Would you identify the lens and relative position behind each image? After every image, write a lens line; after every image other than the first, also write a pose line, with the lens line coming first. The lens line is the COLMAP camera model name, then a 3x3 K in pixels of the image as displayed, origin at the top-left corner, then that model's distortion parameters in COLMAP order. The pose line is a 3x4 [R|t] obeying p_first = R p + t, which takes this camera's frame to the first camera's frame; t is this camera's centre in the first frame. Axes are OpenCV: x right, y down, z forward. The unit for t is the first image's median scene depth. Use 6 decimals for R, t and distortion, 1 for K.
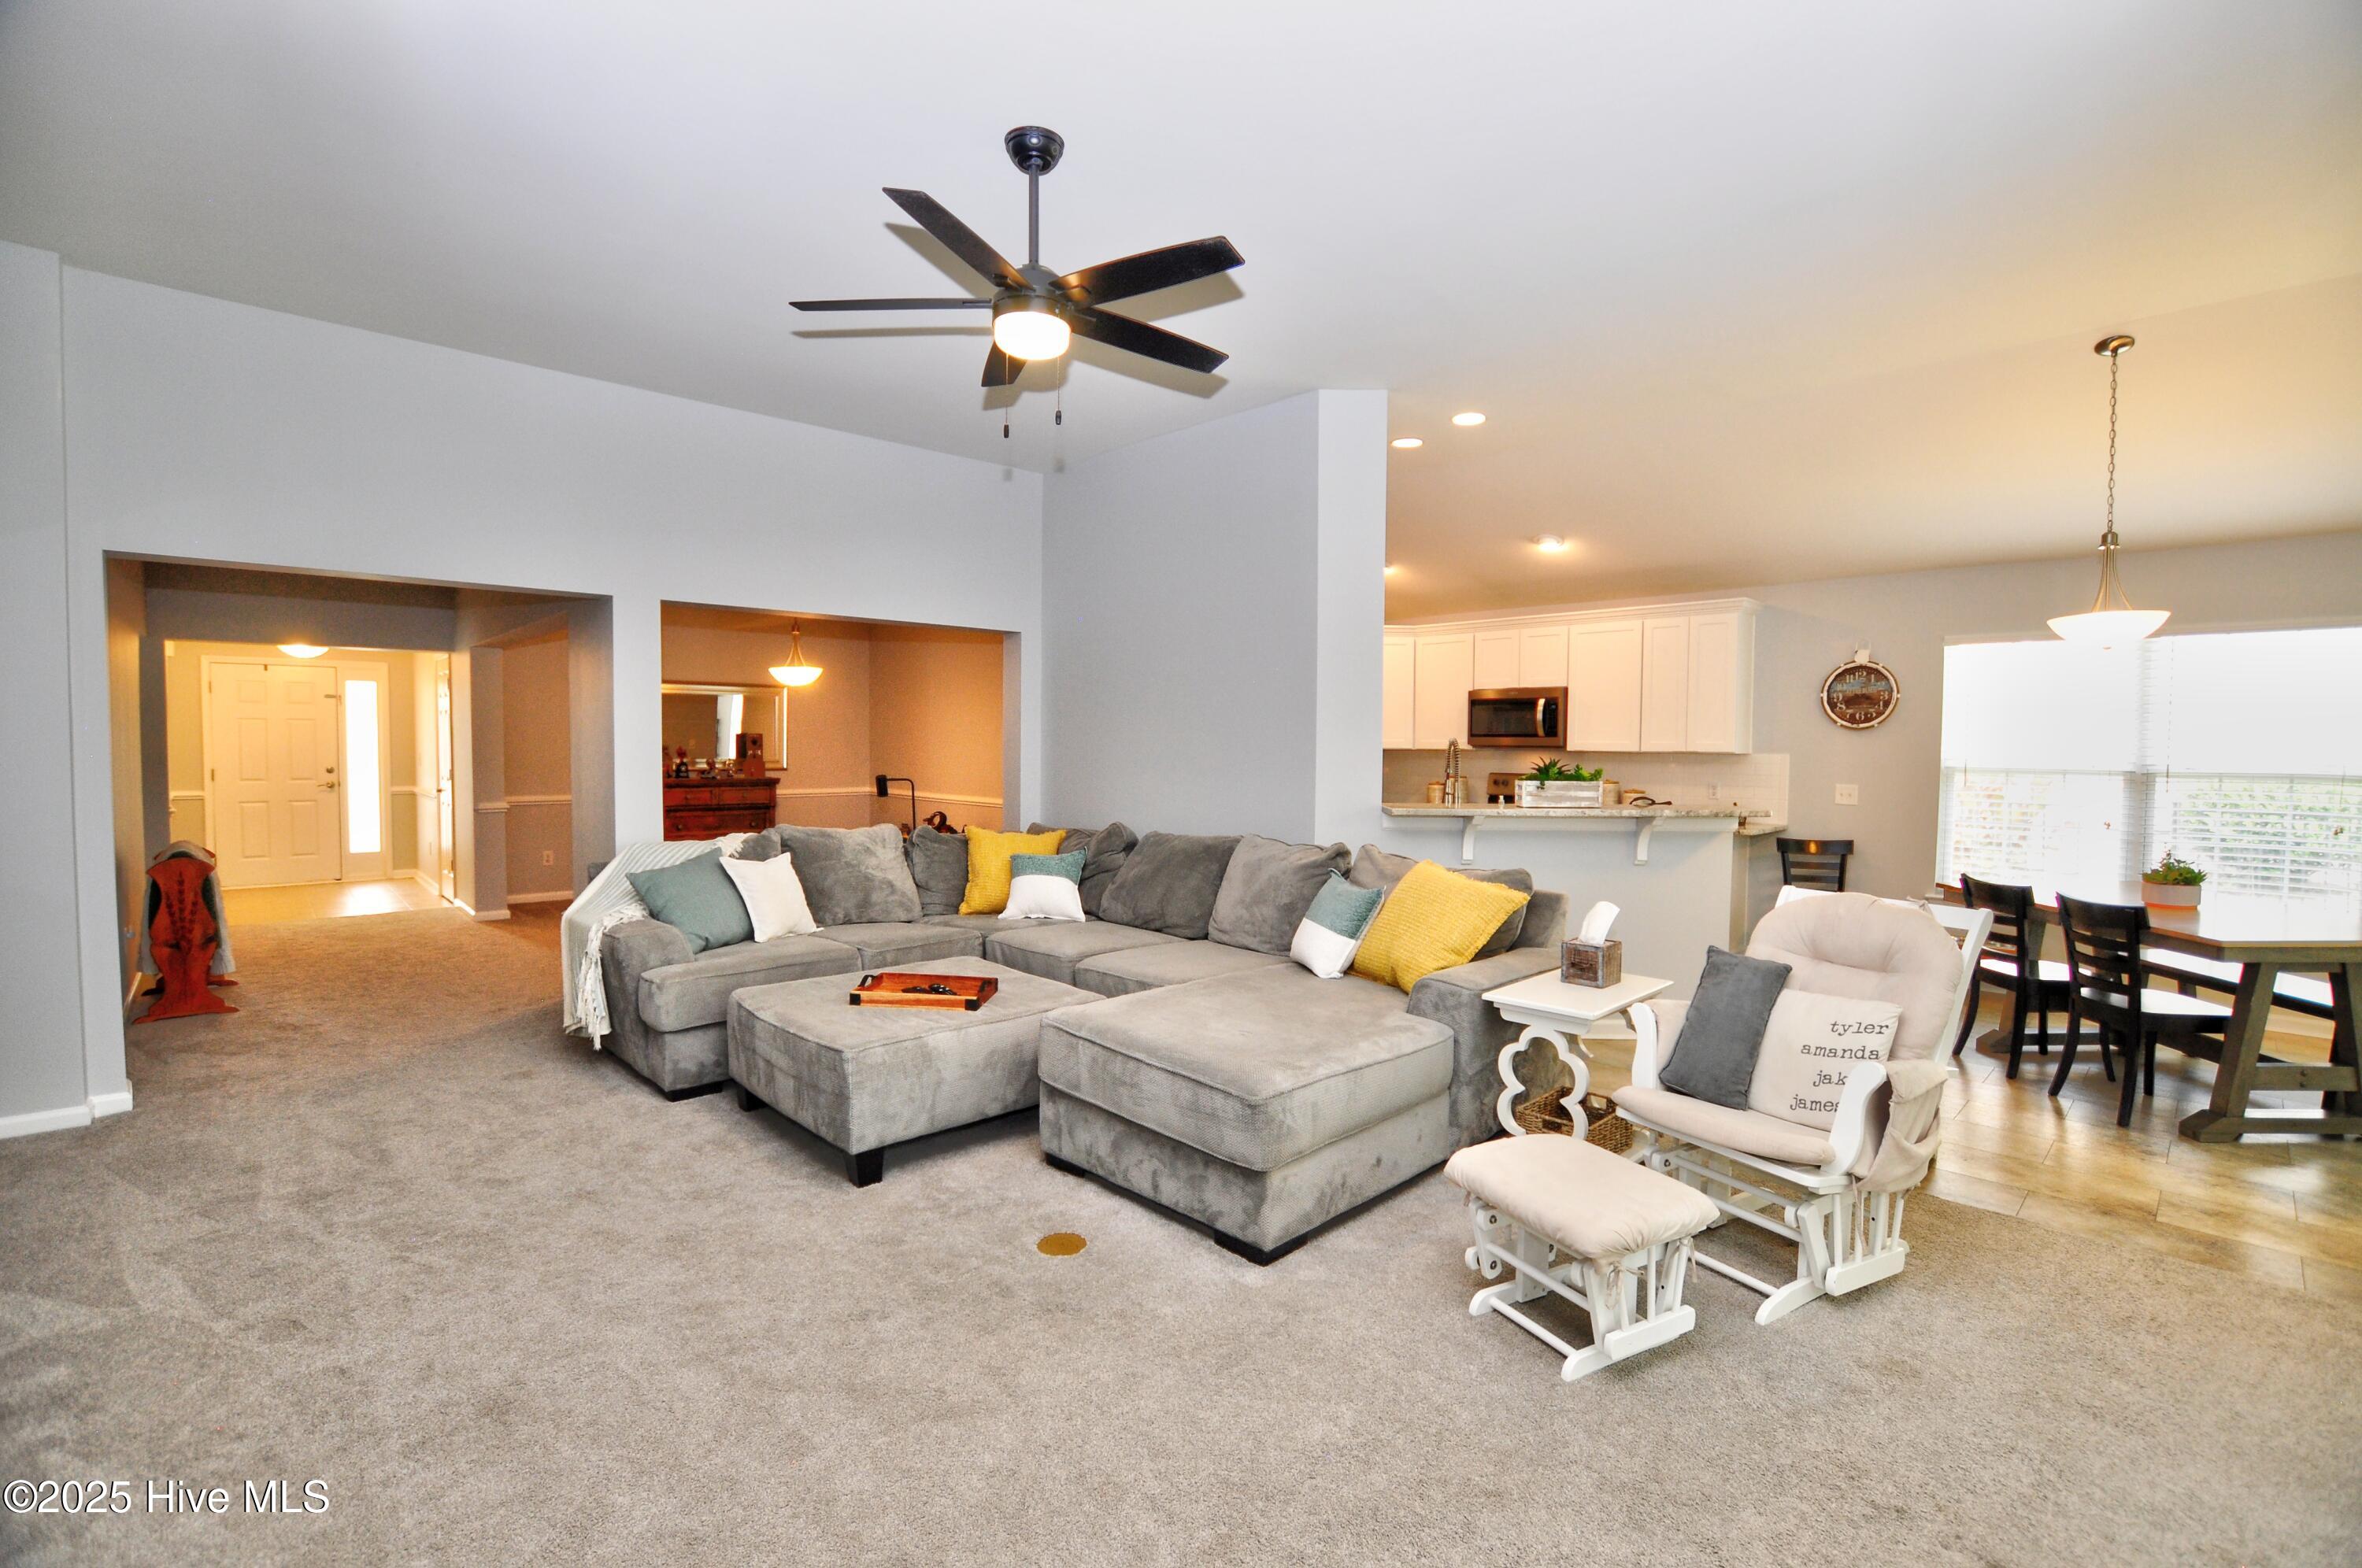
lens RADIAL K [[1073.8, 0, 1182.9], [0, 1073.8, 786.4], [0, 0, 1]] dist [0.001422, 0.000075]
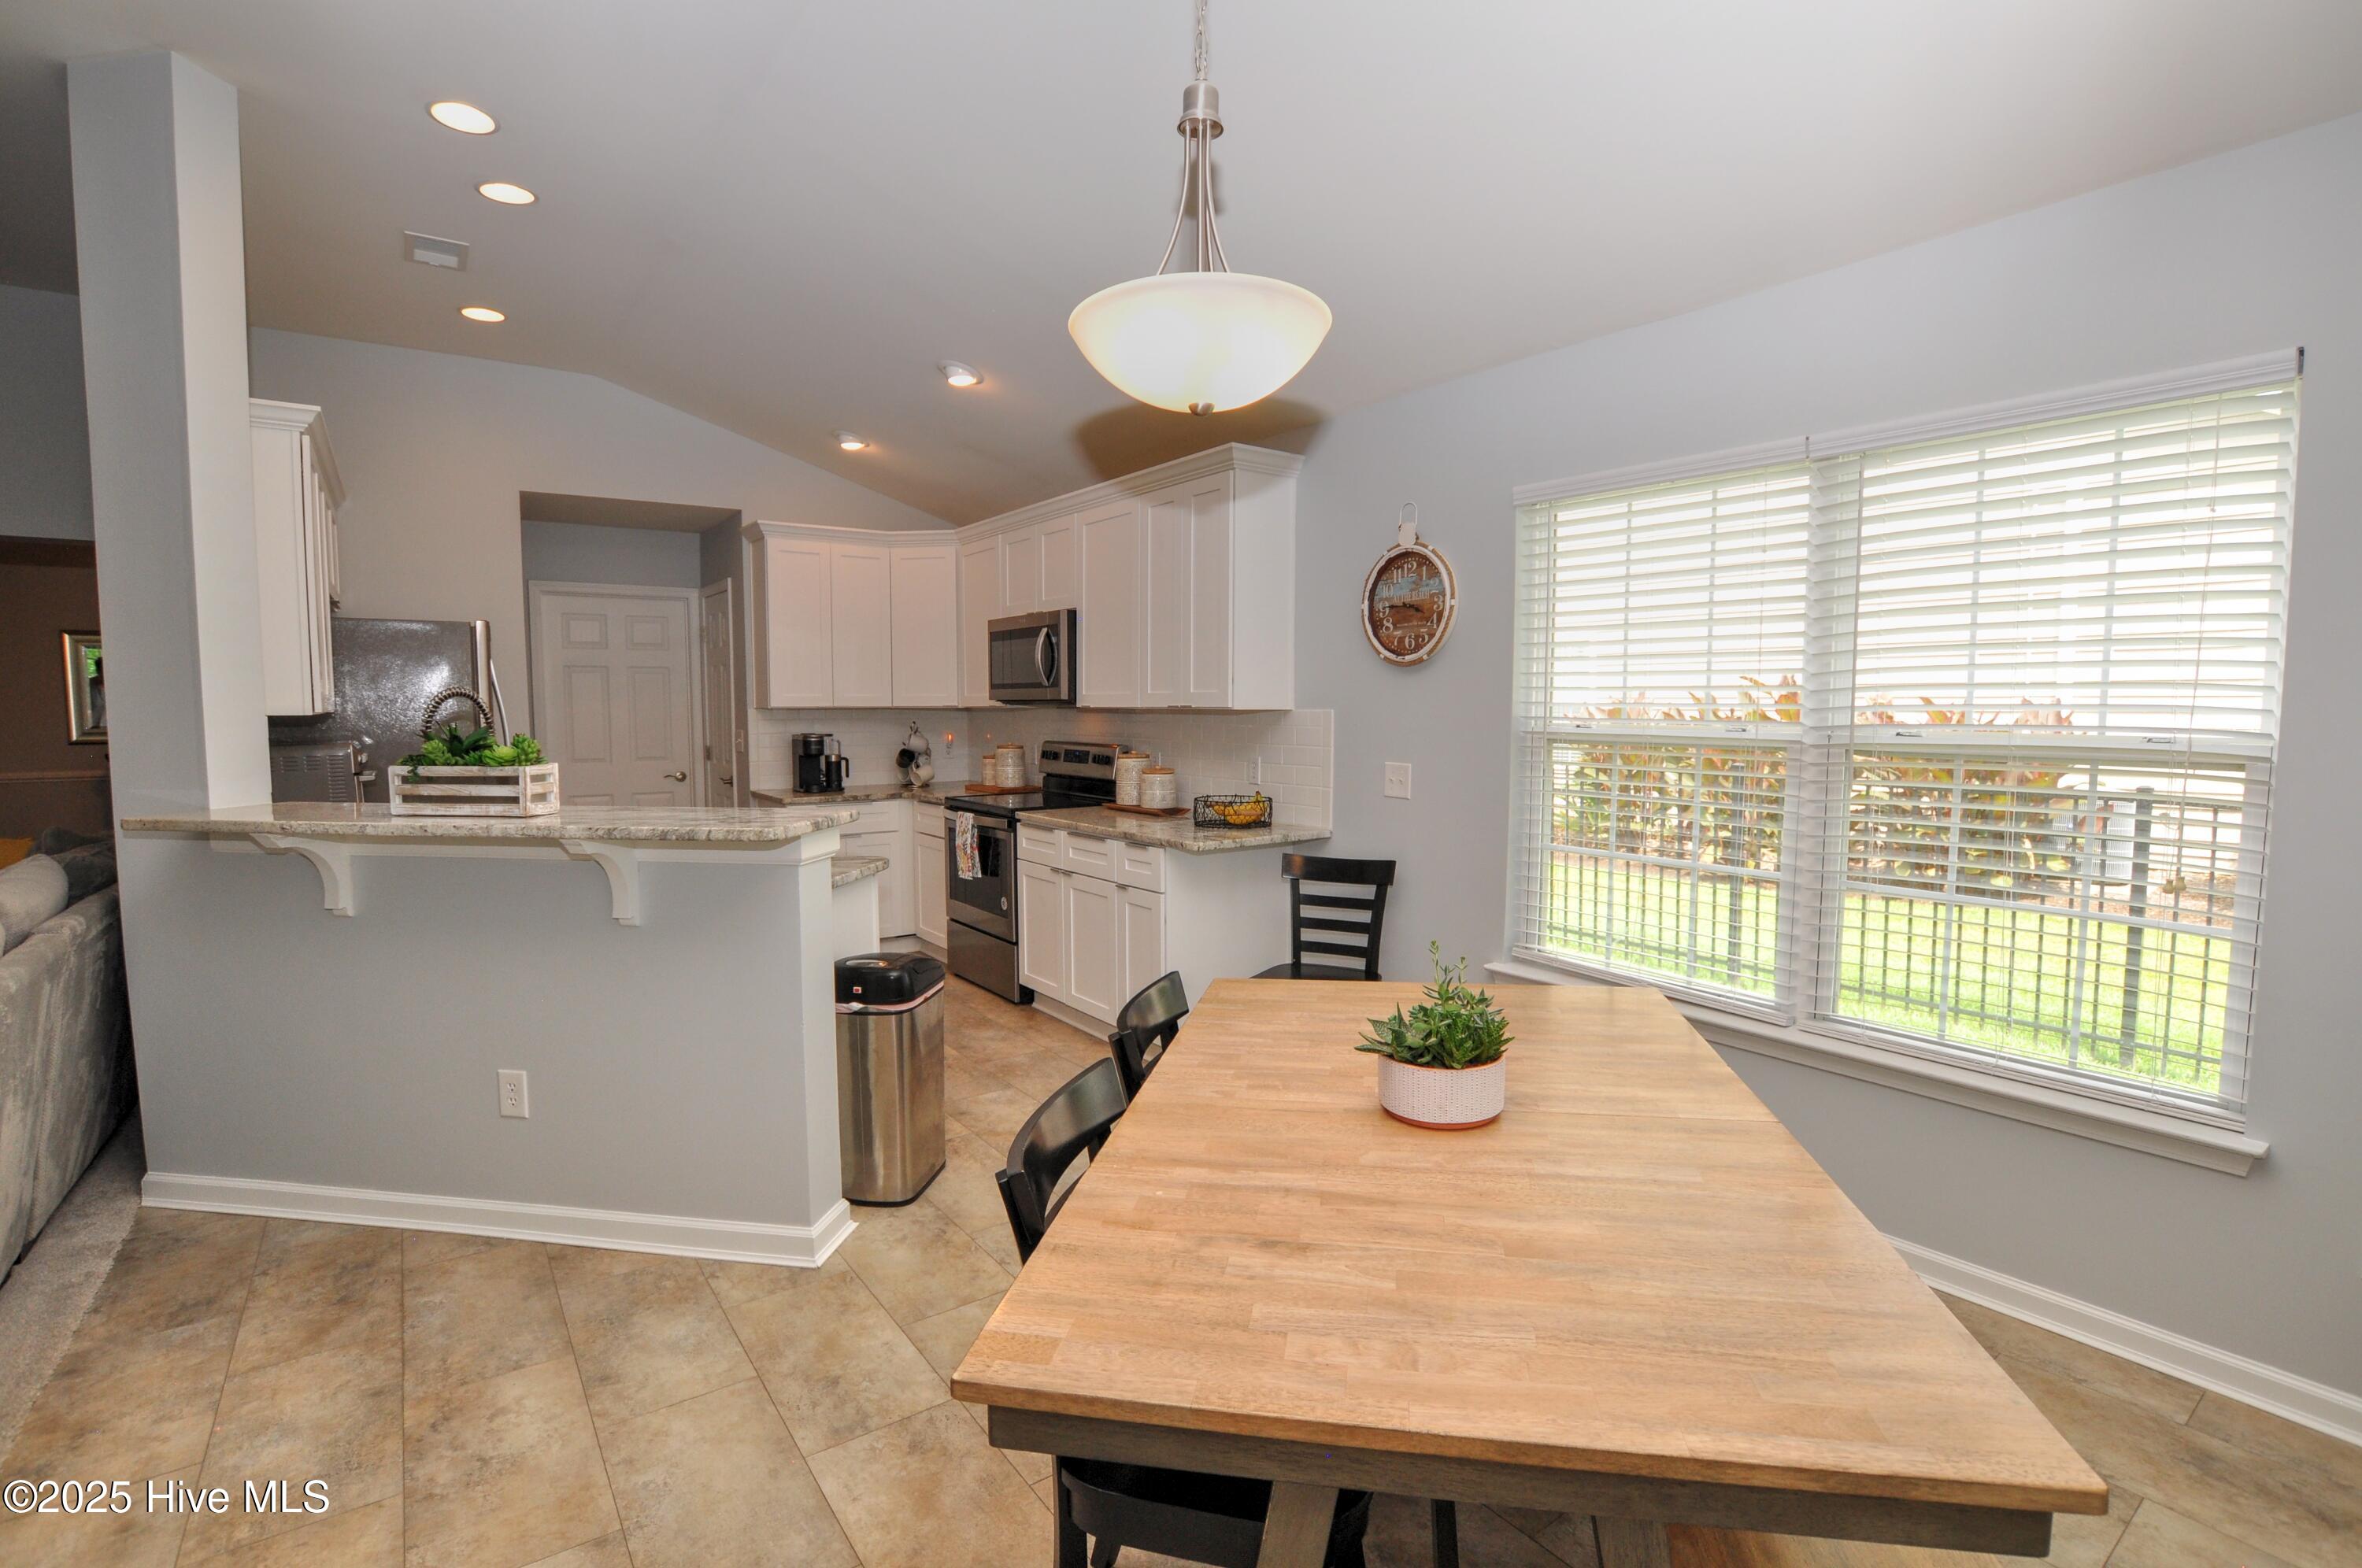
lens RADIAL K [[1083.0, 0, 1176.1], [0, 1083.0, 783.1], [0, 0, 1]] dist [-0.018314, -0.000395]
pose [[0.989656, -0.005351, -0.143363, 0.586778], [0.010401, 0.999351, 0.034499, -0.011913], [0.143085, -0.035633, 0.989069, 0.415772]]
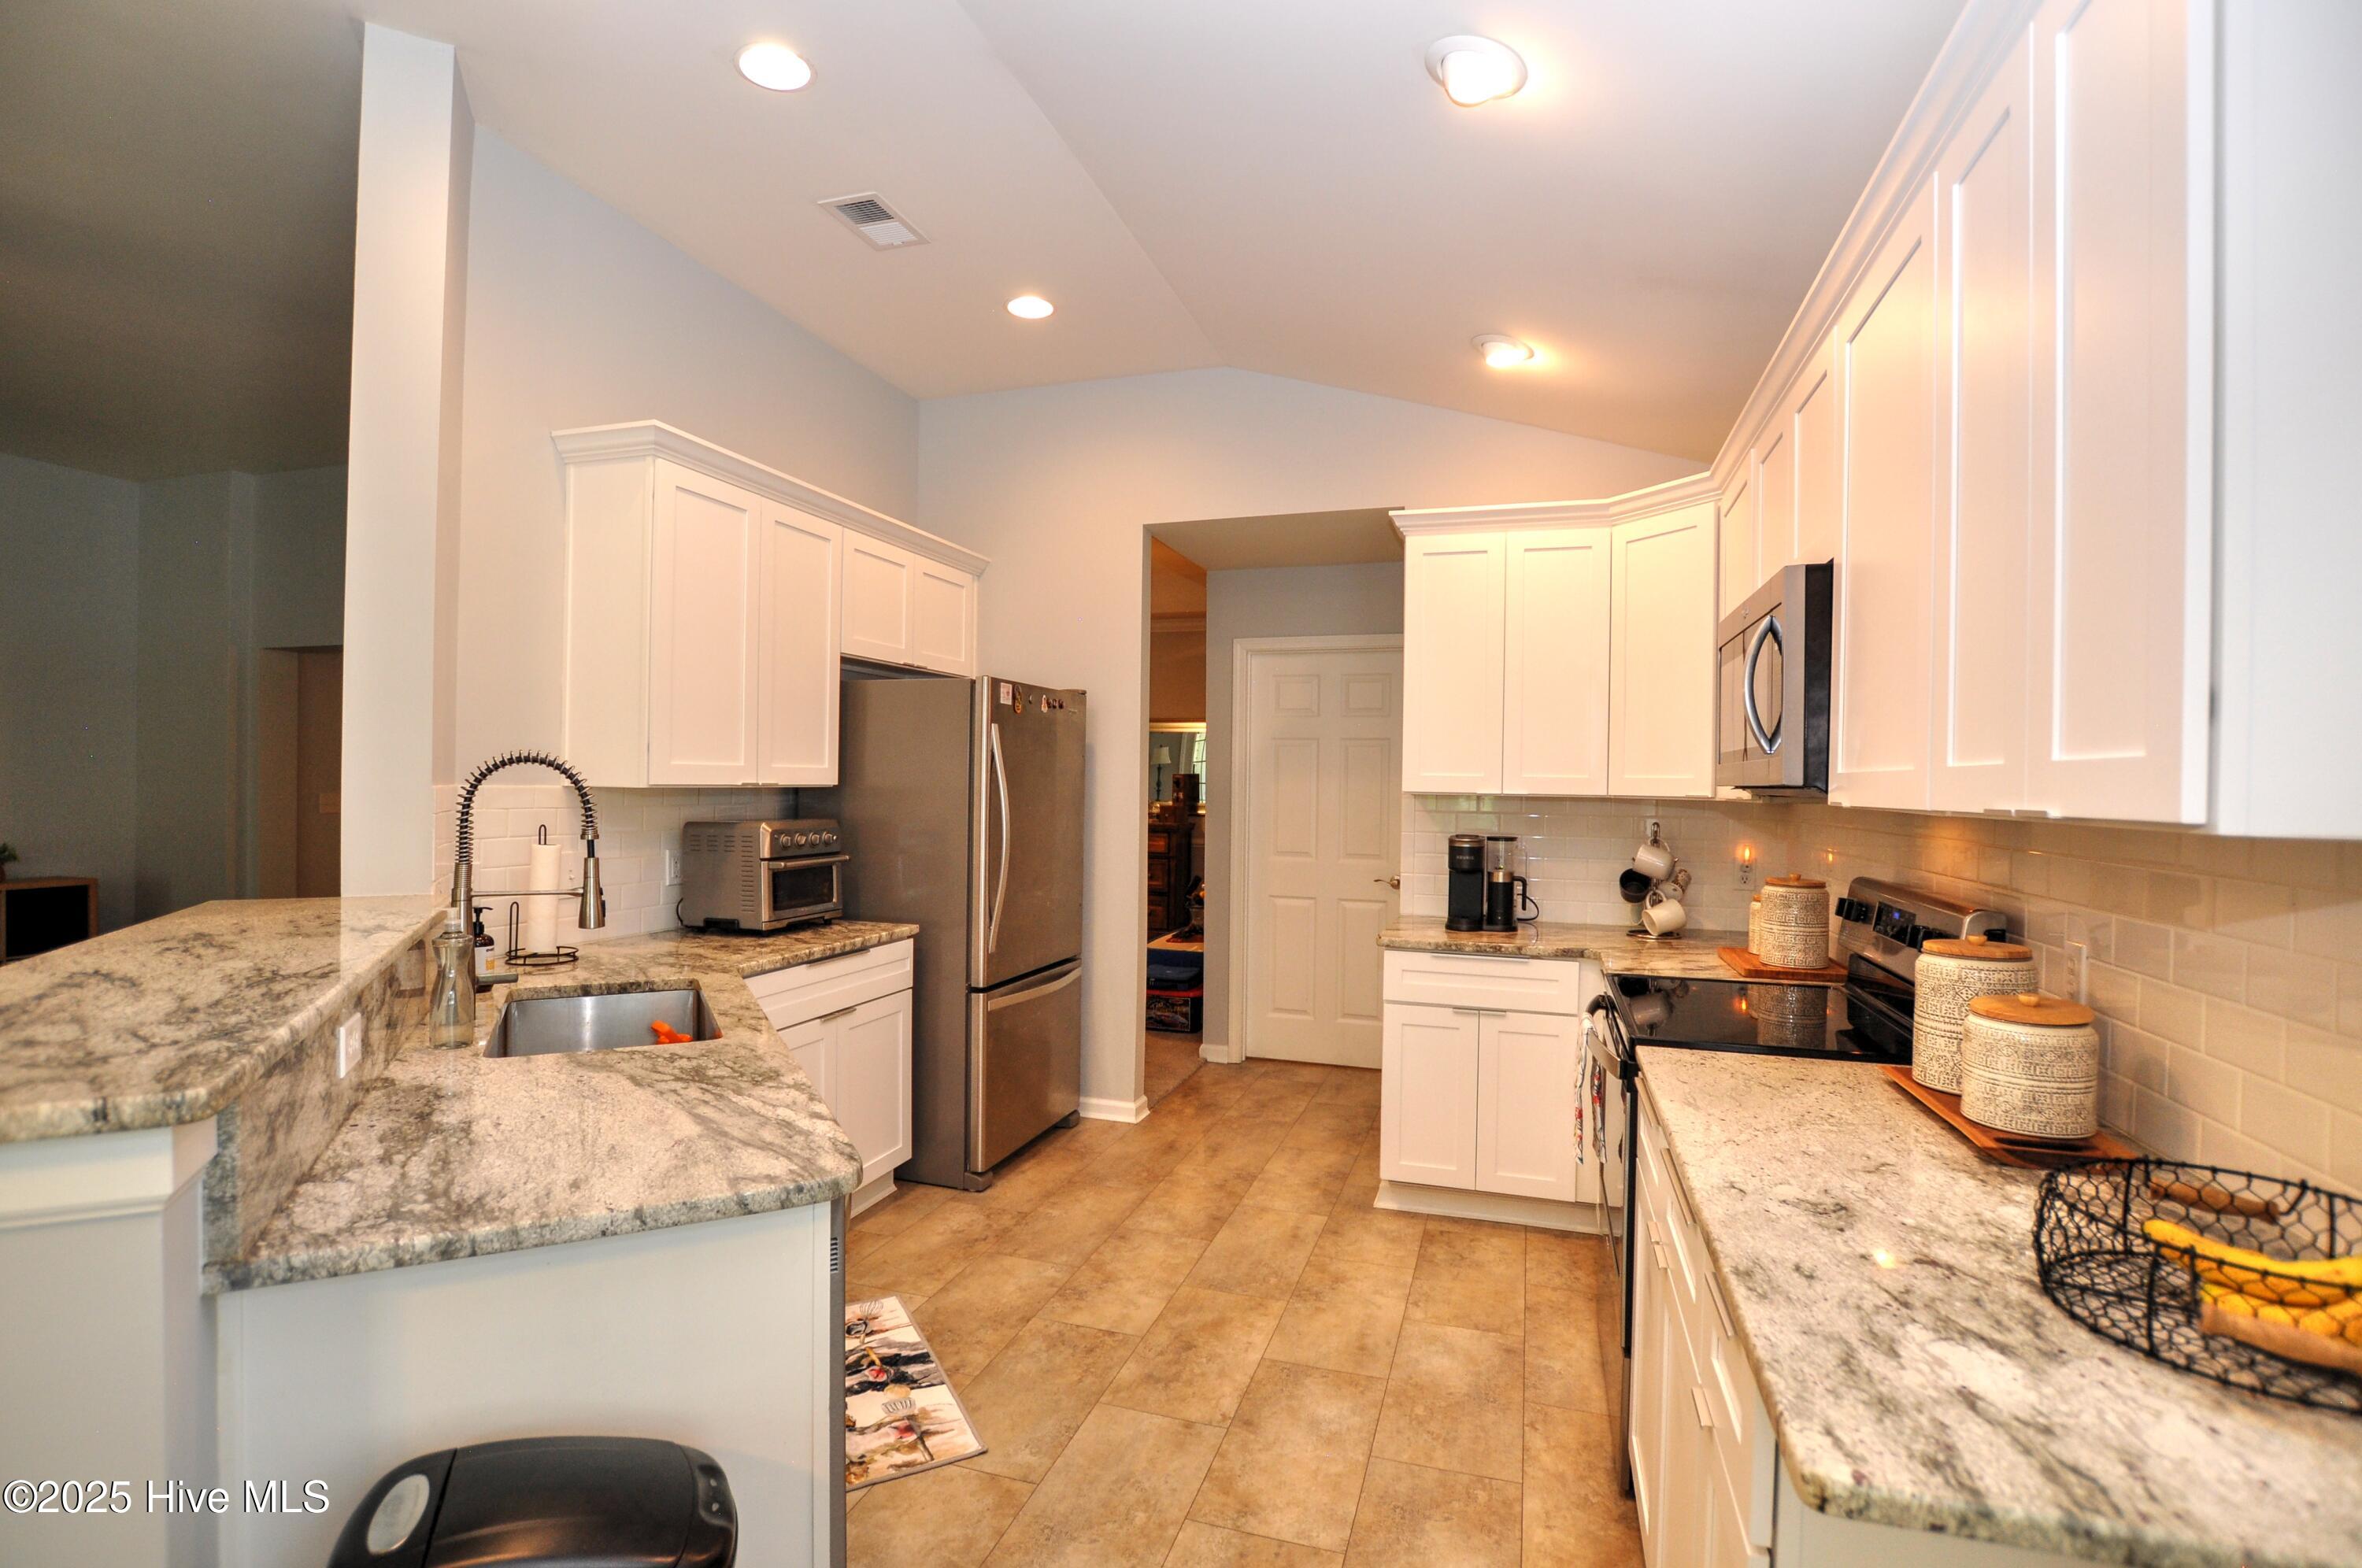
lens RADIAL K [[1083.0, 0, 1179.4], [0, 1083.0, 778.0], [0, 0, 1]] dist [-0.018314, -0.000395]
pose [[0.471726, -0.009789, -0.881691, 0.588750], [-0.042750, 0.998508, -0.033959, -0.030308], [0.880708, 0.053712, 0.470604, 0.877212]]
